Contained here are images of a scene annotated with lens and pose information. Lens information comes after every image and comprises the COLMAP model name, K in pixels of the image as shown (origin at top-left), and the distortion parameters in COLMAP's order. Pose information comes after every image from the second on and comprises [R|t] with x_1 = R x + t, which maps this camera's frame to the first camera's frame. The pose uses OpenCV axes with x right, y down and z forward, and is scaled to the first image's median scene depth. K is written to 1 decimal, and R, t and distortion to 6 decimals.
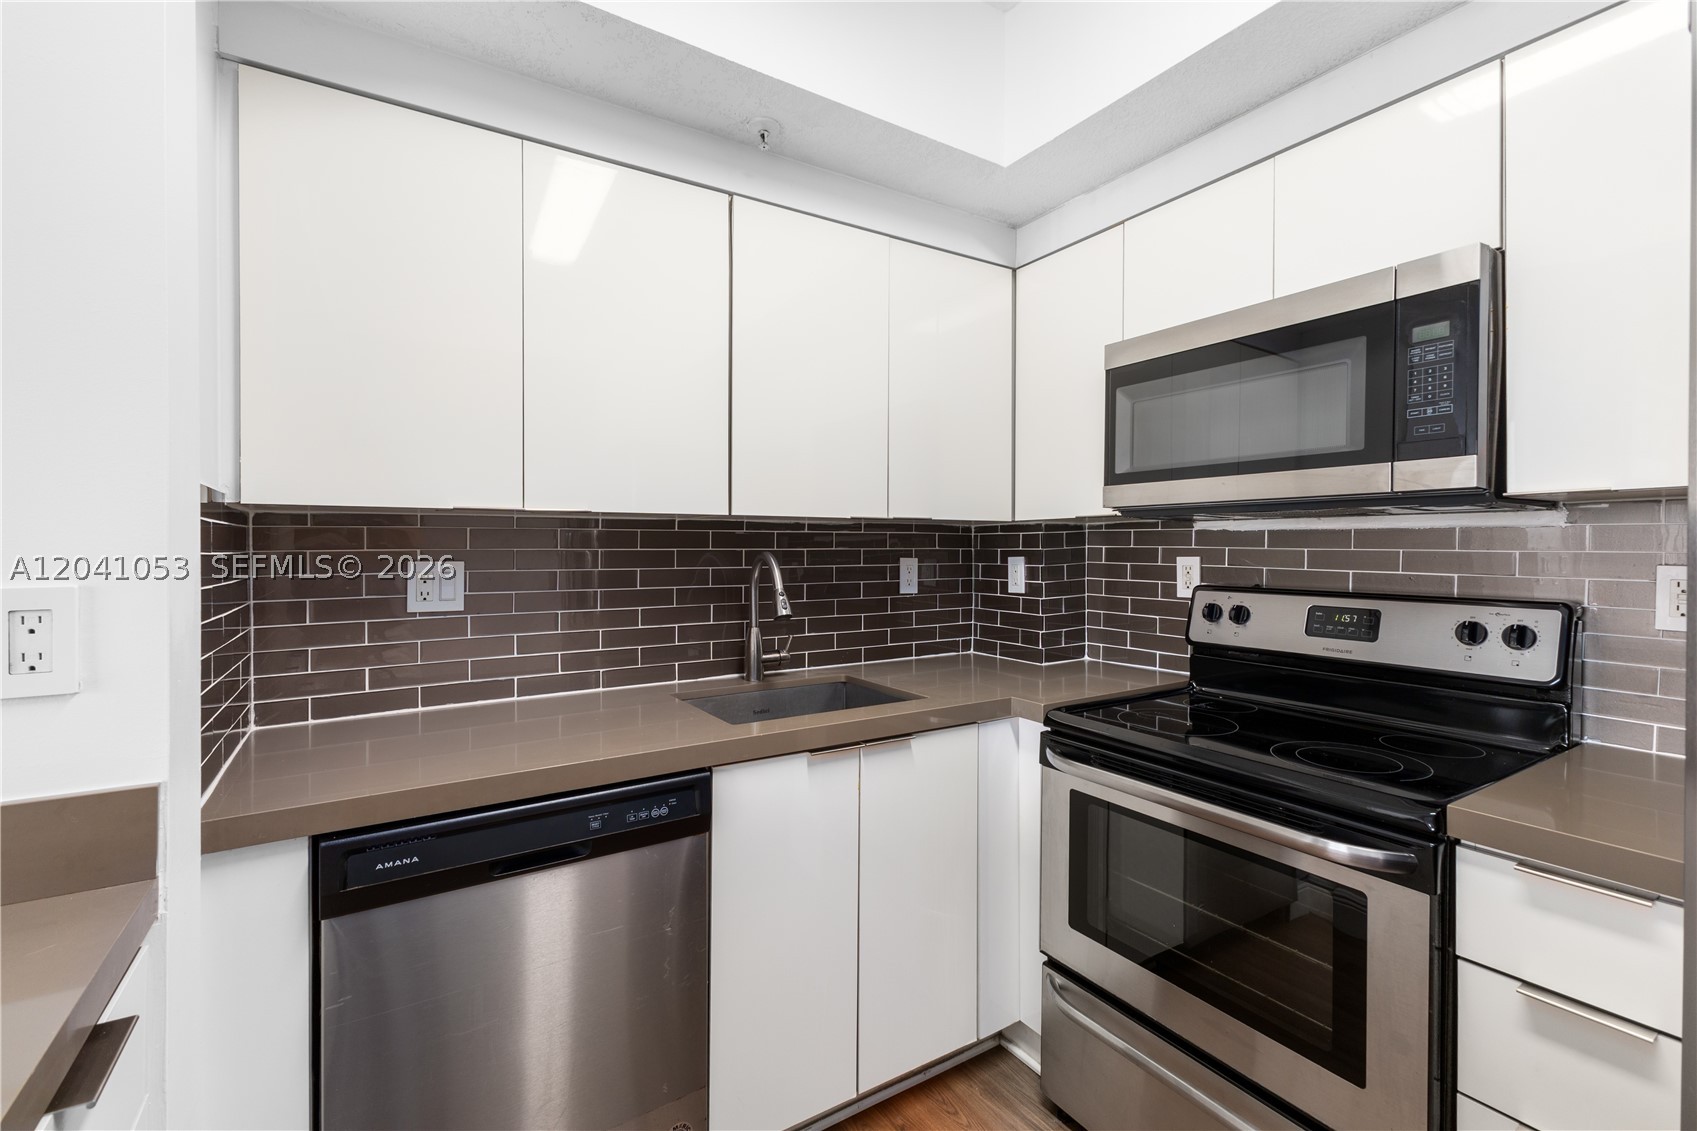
lens RADIAL K [[739.5, 0, 843.1], [0, 739.5, 558.9], [0, 0, 1]] dist [0.028644, -0.008731]
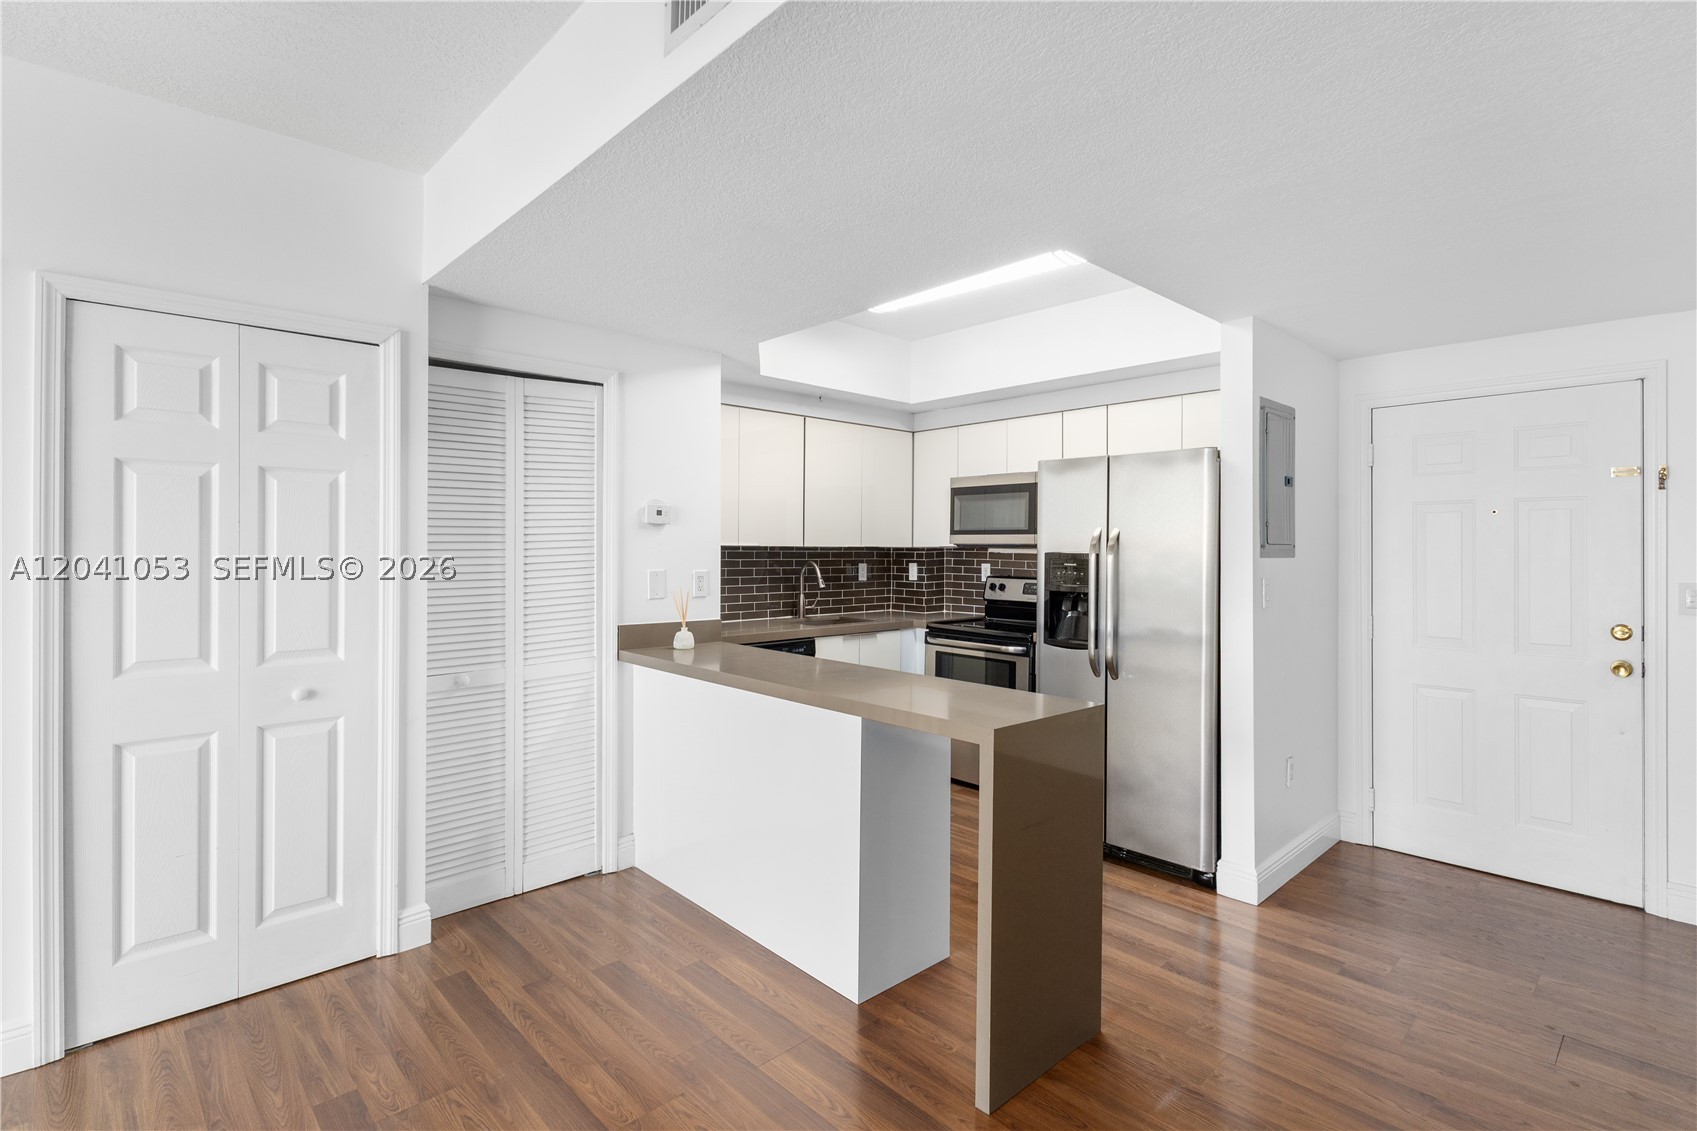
lens RADIAL K [[819.8, 0, 842.2], [0, 819.8, 543.2], [0, 0, 1]] dist [0.012069, -0.000563]
pose [[0.984924, 0.007578, 0.172820, -0.454664], [-0.004274, 0.999801, -0.019478, -0.016292], [-0.172934, 0.018446, 0.984761, -1.562876]]
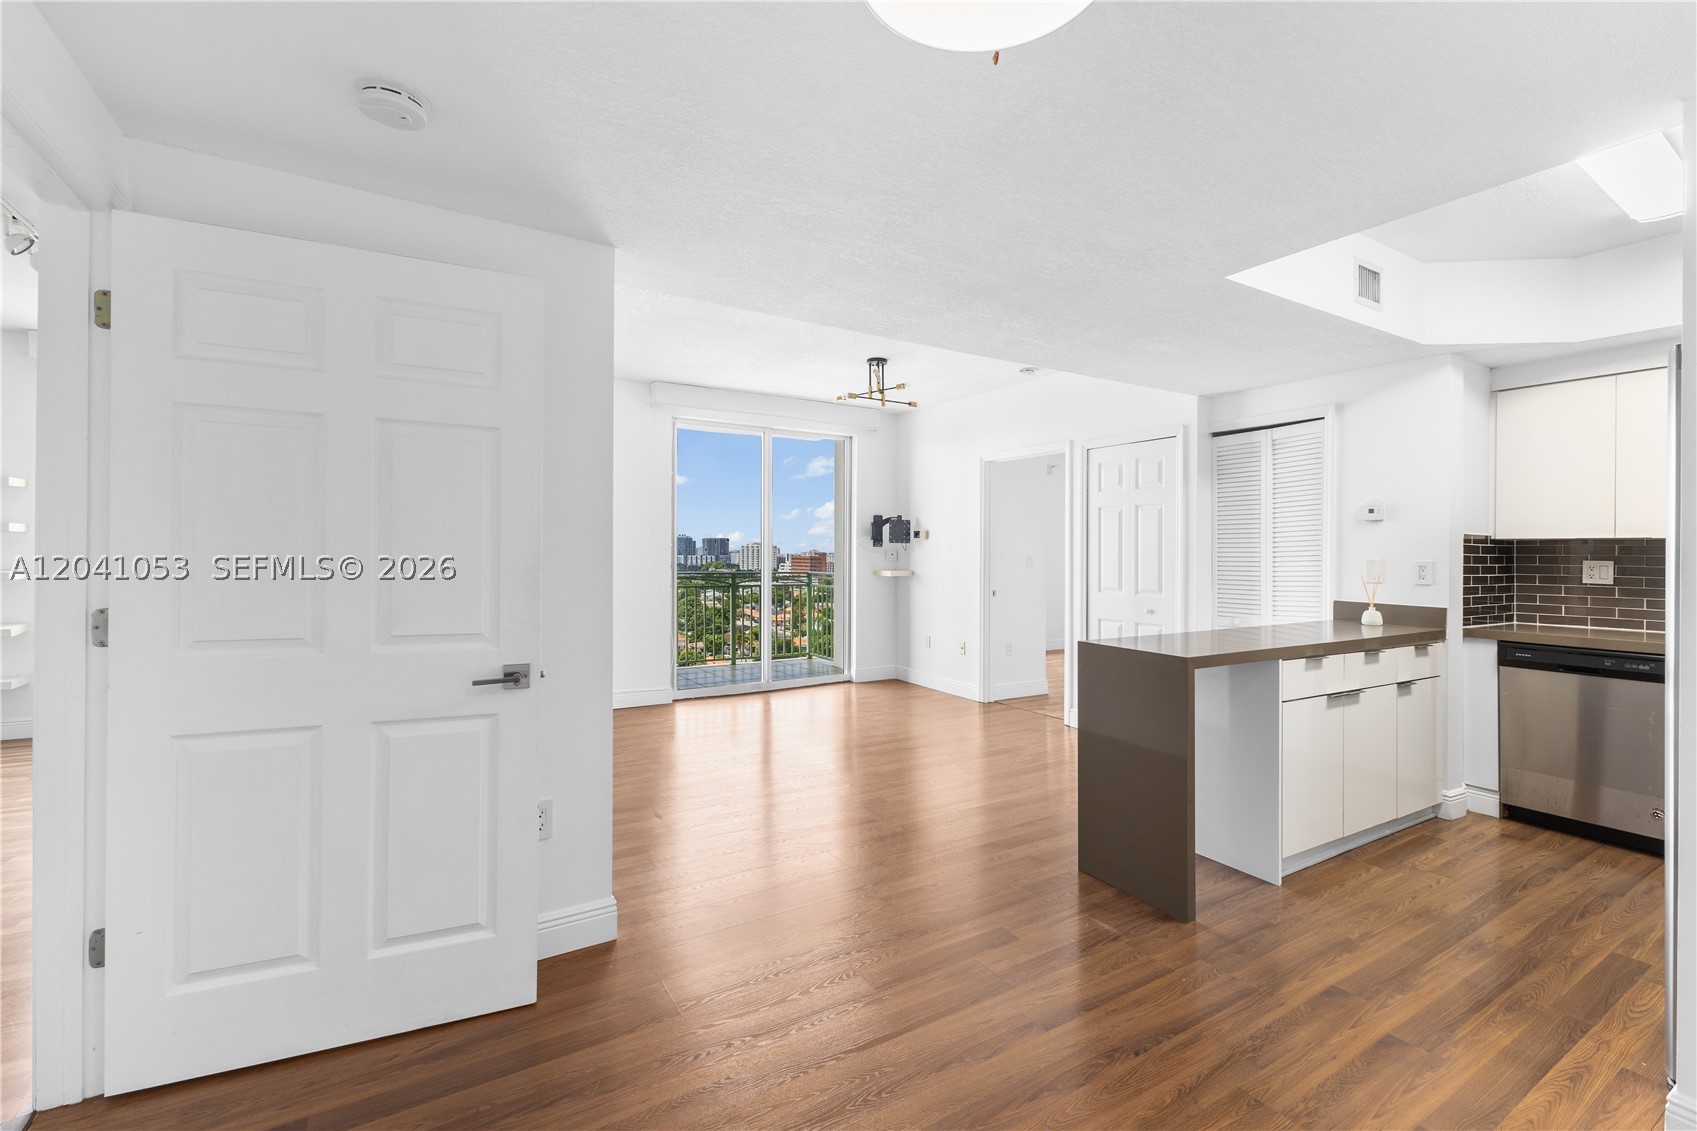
lens RADIAL K [[723.6, 0, 855.5], [0, 723.6, 541.3], [0, 0, 1]] dist [0.004334, 0.000445]
pose [[-0.043517, -0.006480, -0.999032, 1.498589], [-0.021605, 0.999751, -0.005543, 0.003802], [0.998819, 0.021343, -0.043646, -0.973114]]
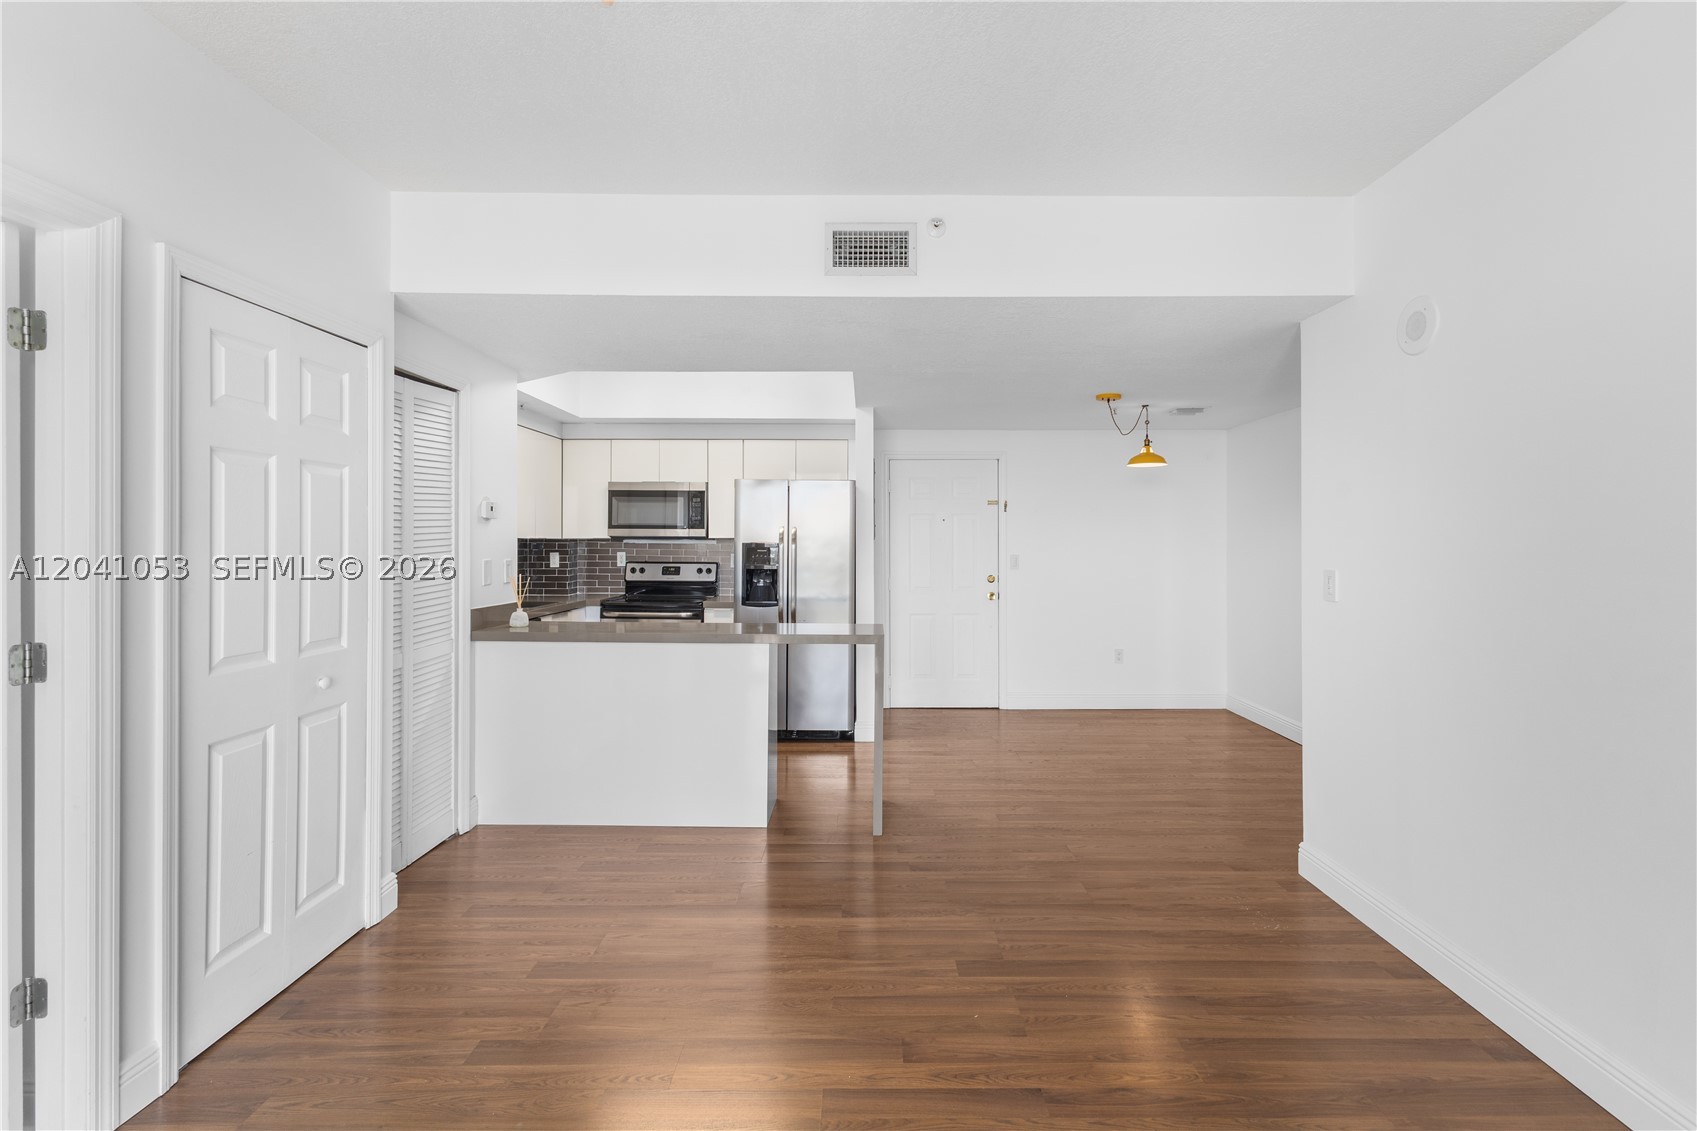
lens RADIAL K [[797.6, 0, 855.5], [0, 797.6, 537.6], [0, 0, 1]] dist [0.000217, 0.000036]
pose [[0.546087, 0.007124, 0.837698, -1.752228], [0.008769, 0.999860, -0.014220, -0.007475], [-0.837683, 0.015111, 0.545948, -1.554247]]
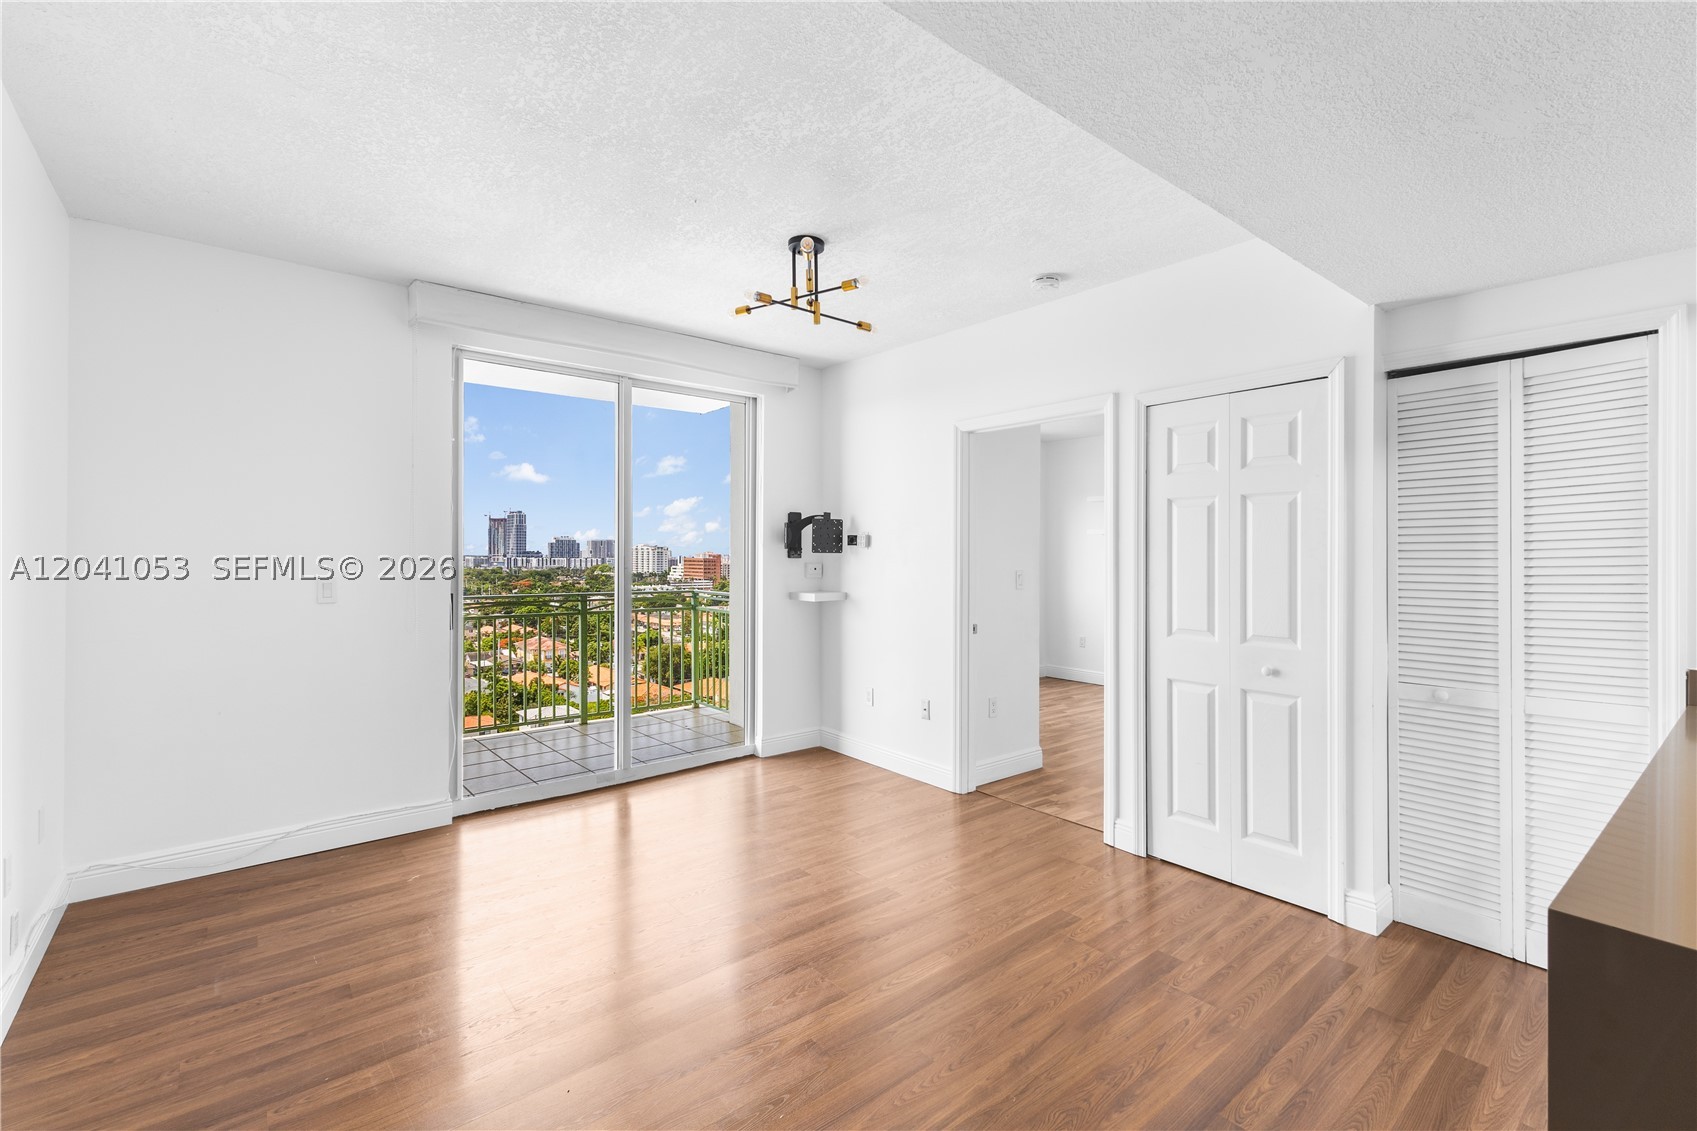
lens RADIAL K [[732.2, 0, 878.5], [0, 732.2, 549.9], [0, 0, 1]] dist [0.003486, 0.000536]
pose [[0.131048, 0.002316, -0.991373, 0.322931], [-0.019055, 0.999818, -0.000183, -0.027490], [0.991193, 0.018914, 0.131069, -1.071777]]
